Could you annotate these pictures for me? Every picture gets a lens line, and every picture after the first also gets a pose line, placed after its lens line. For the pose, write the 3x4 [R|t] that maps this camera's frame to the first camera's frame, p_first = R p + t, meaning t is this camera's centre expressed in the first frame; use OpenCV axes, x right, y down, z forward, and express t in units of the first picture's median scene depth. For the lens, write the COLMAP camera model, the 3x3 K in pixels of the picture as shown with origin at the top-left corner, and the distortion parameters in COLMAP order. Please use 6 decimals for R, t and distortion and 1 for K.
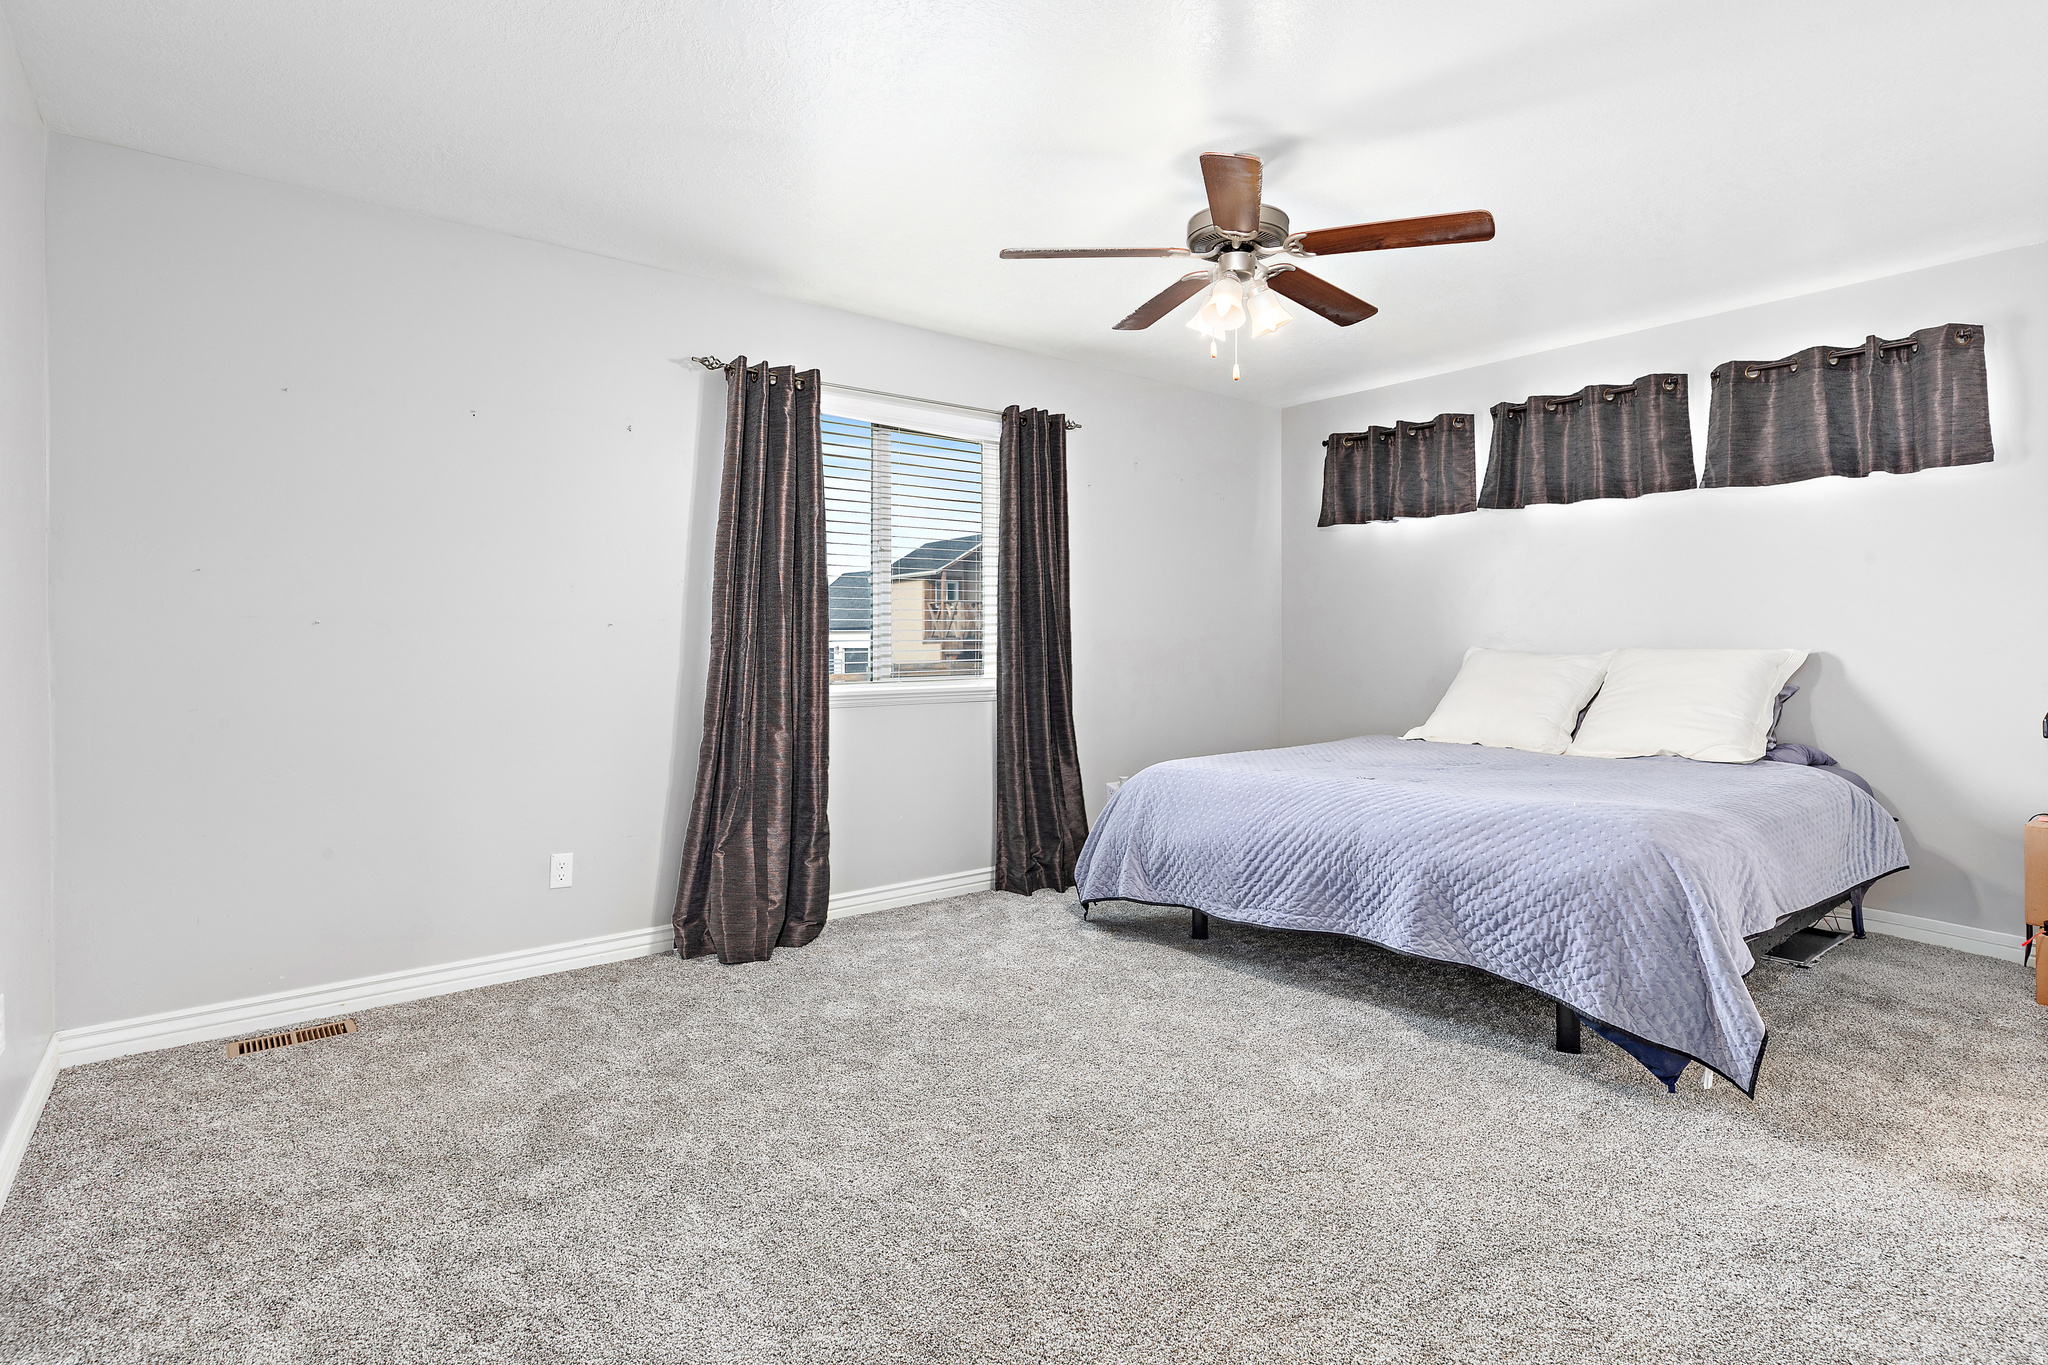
lens RADIAL K [[1002.8, 0, 1022.0], [0, 1002.8, 664.0], [0, 0, 1]] dist [-0.000234, 0.000217]
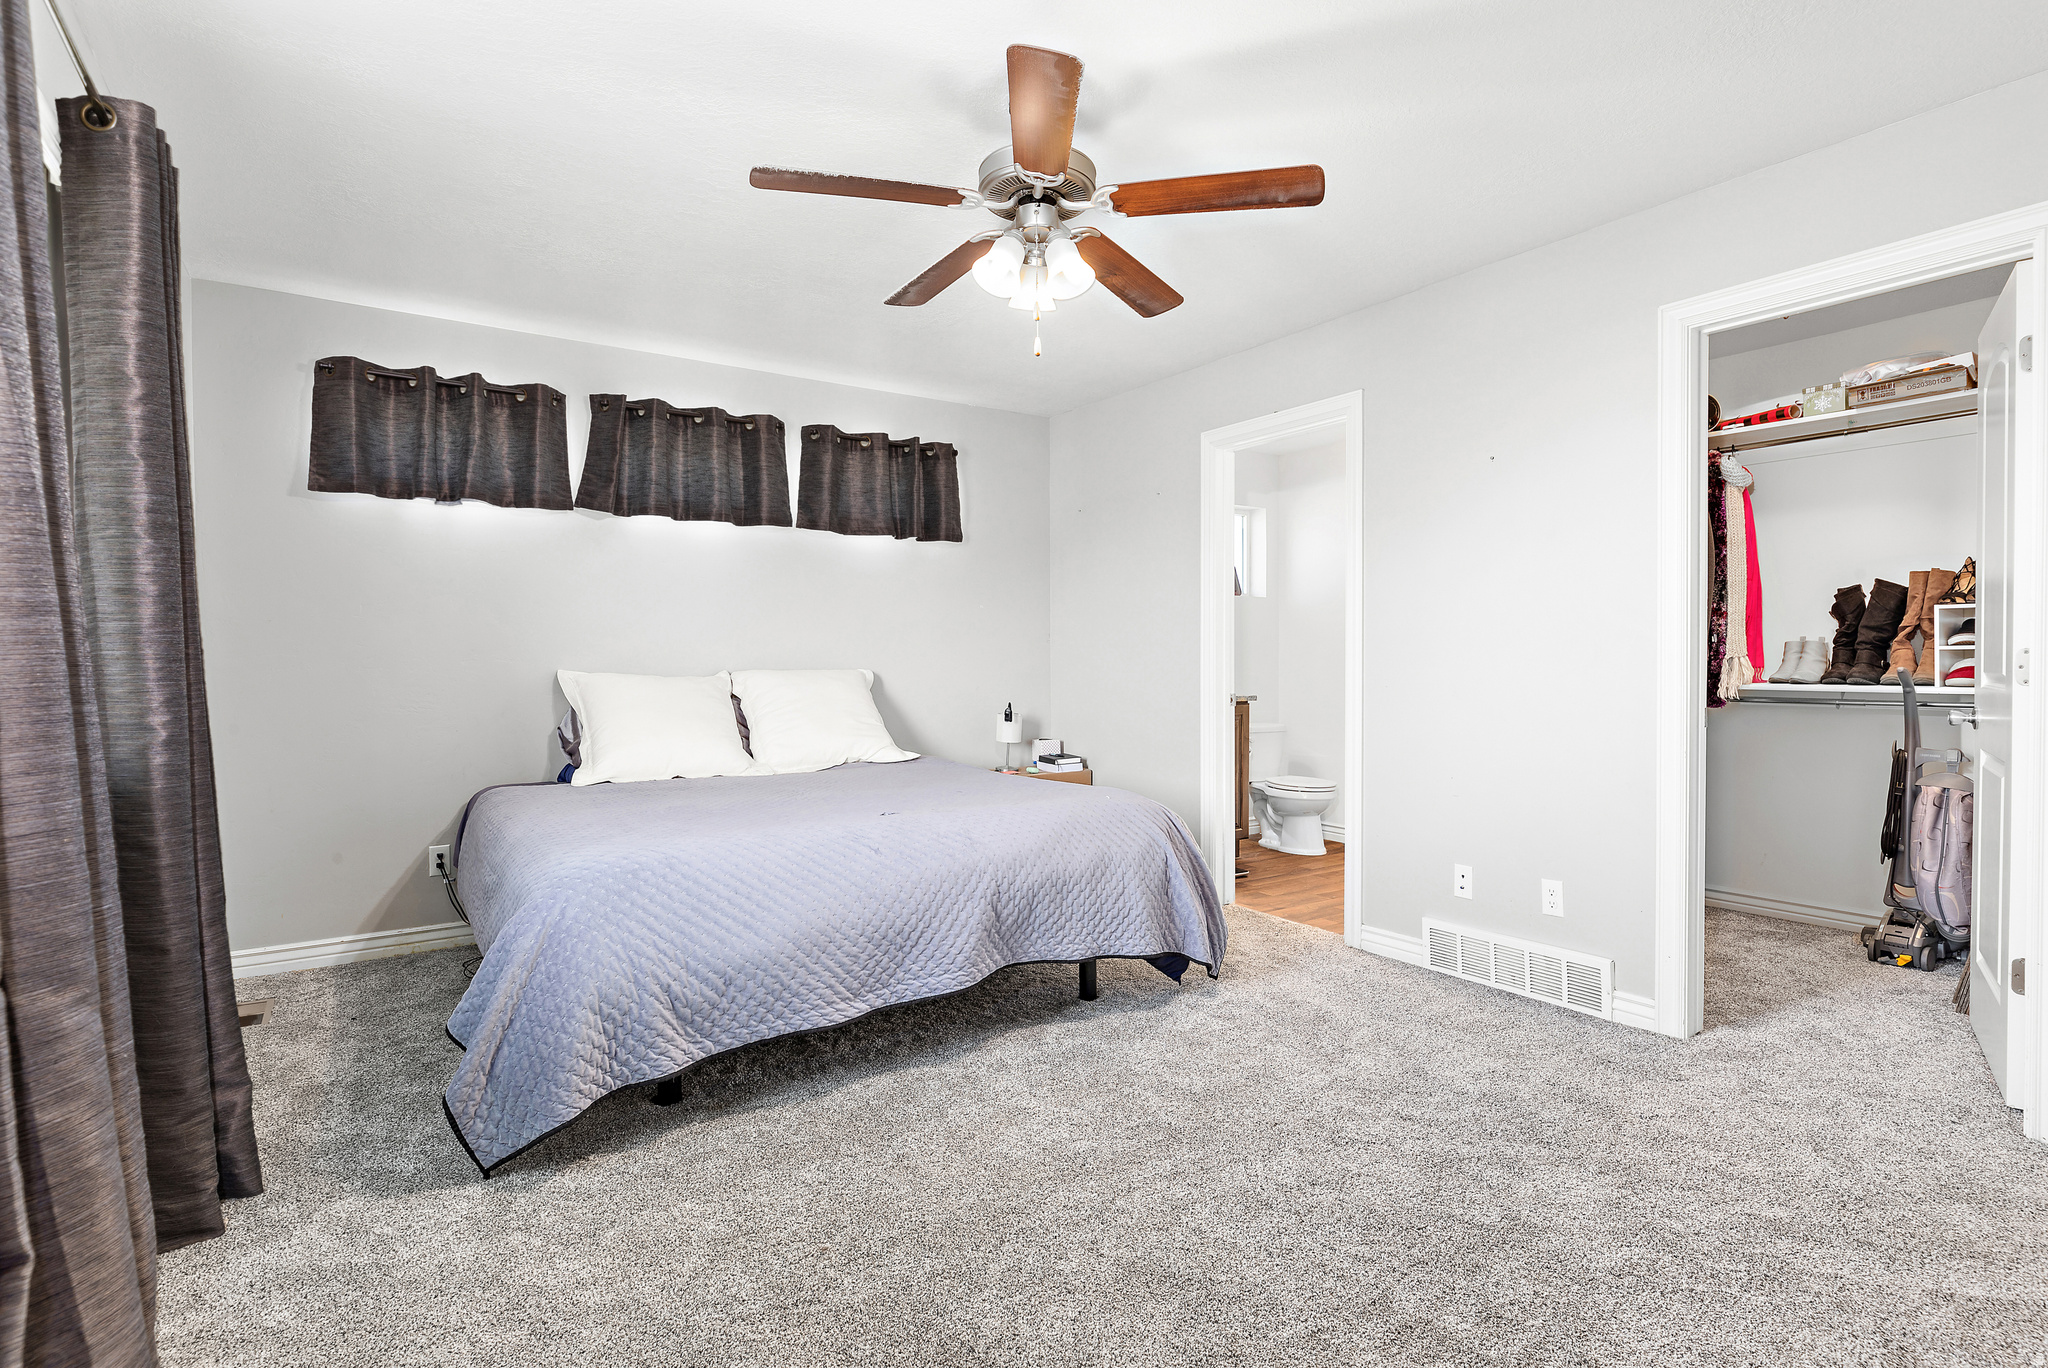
lens RADIAL K [[1002.8, 0, 1022.0], [0, 1002.8, 665.5], [0, 0, 1]] dist [-0.000234, 0.000217]
pose [[0.086118, -0.008005, 0.996253, -0.398819], [0.023926, 0.999696, 0.005965, -0.016279], [-0.995998, 0.023323, 0.086284, 0.589566]]
